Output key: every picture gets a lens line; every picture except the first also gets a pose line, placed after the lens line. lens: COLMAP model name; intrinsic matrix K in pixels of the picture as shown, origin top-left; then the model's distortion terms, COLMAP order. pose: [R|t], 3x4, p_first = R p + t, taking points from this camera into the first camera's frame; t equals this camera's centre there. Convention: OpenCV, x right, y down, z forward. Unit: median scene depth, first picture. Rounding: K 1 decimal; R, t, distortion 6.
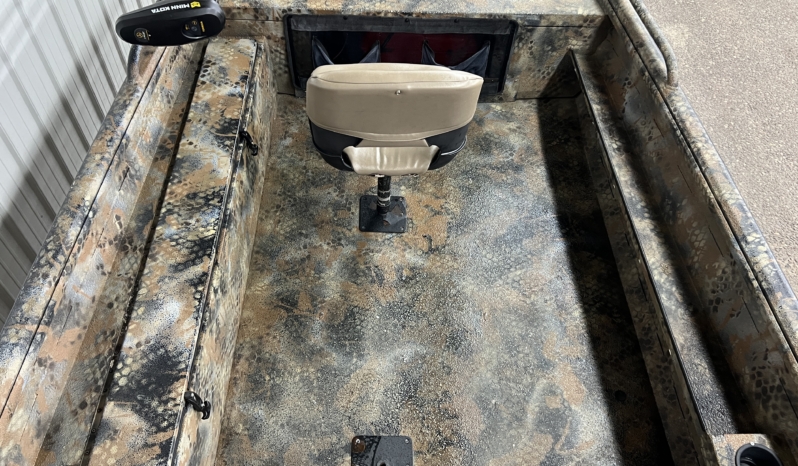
lens RADIAL K [[628.0, 0, 399.3], [0, 628.0, 238.5], [0, 0, 1]] dist [0.051366, -0.060267]
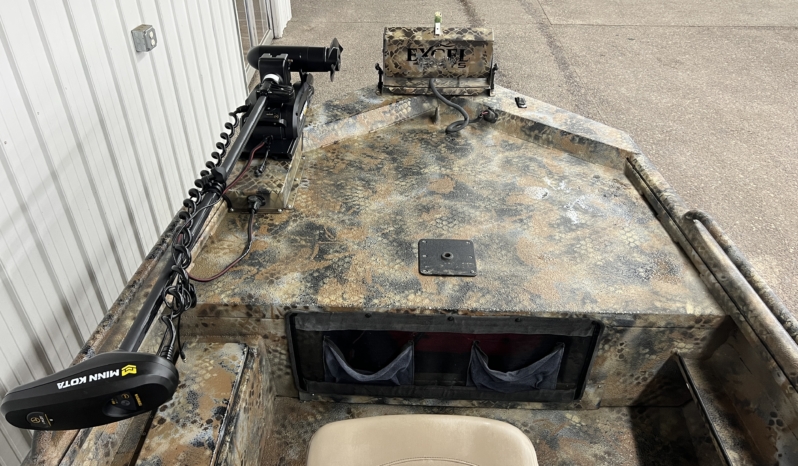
lens RADIAL K [[628.0, 0, 399.8], [0, 628.0, 237.4], [0, 0, 1]] dist [0.051366, -0.060267]
pose [[0.998735, 0.005056, -0.050033, -0.011146], [-0.017429, 0.968068, -0.250081, -0.252729], [0.047171, 0.250637, 0.966931, 0.261809]]
